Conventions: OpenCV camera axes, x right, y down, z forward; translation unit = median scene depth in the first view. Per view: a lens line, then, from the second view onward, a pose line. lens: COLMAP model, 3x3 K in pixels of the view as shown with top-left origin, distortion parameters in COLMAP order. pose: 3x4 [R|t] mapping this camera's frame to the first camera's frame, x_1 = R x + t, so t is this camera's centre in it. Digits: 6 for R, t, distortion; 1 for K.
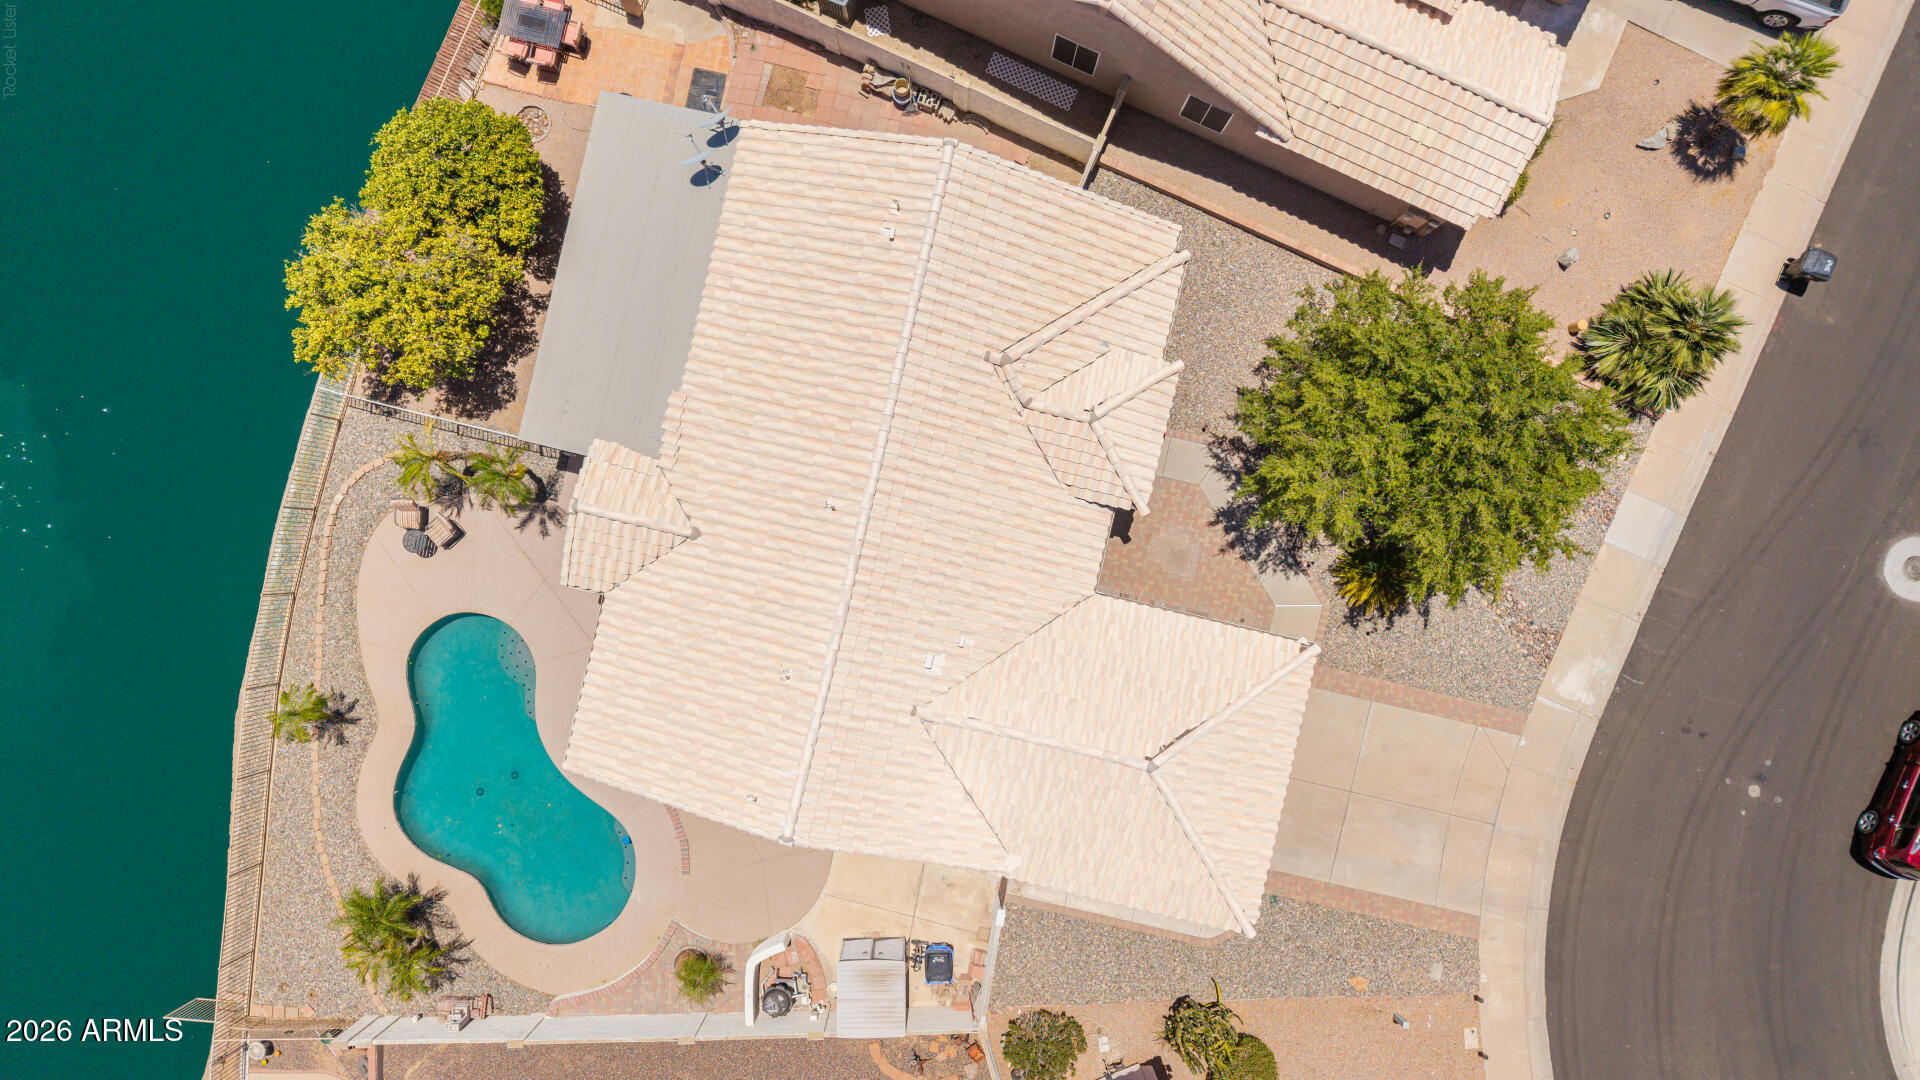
lens RADIAL K [[1274.0, 0, 962.1], [0, 1274.0, 538.5], [0, 0, 1]] dist [0.022499, -0.022856]
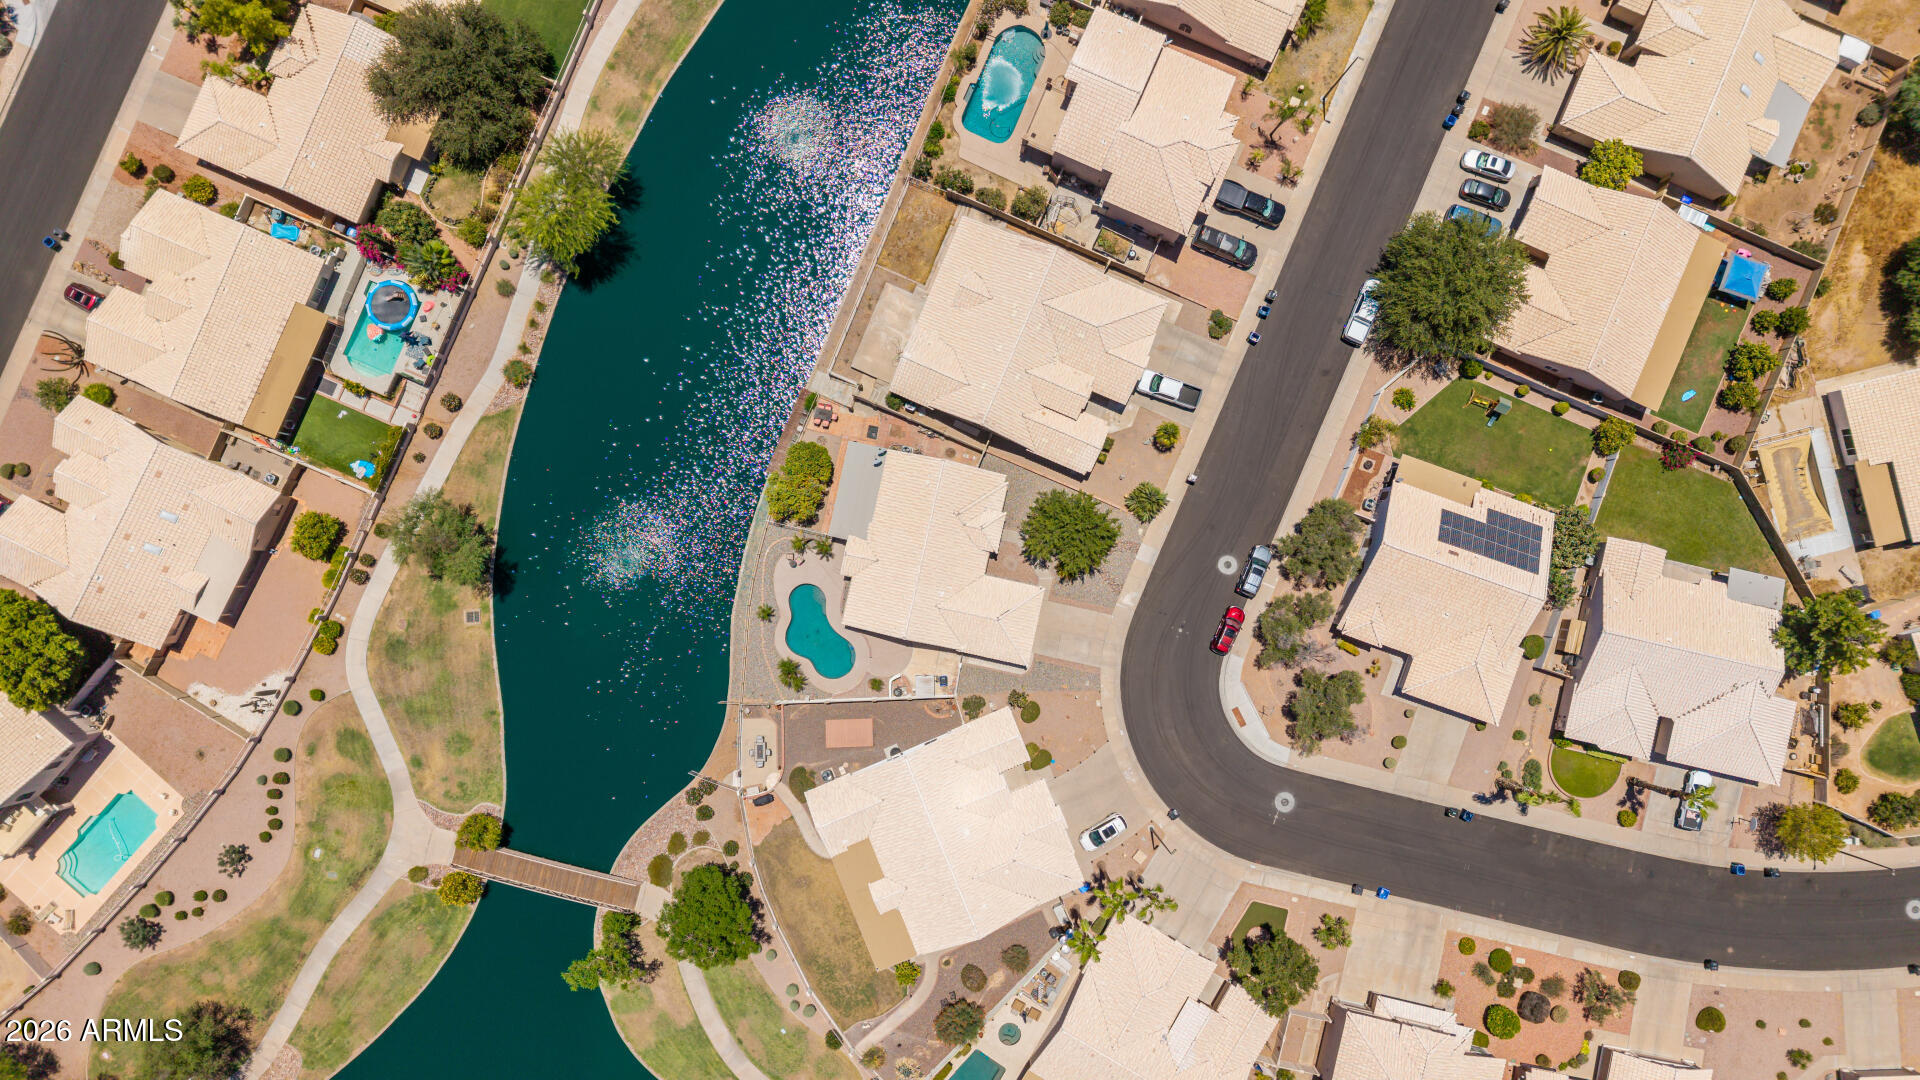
lens RADIAL K [[1274.0, 0, 961.2], [0, 1274.0, 541.3], [0, 0, 1]] dist [0.022499, -0.022856]
pose [[0.999882, -0.013968, 0.006405, 0.013542], [0.013904, 0.999854, 0.009917, -0.084863], [-0.006543, -0.009827, 0.999930, -2.461031]]
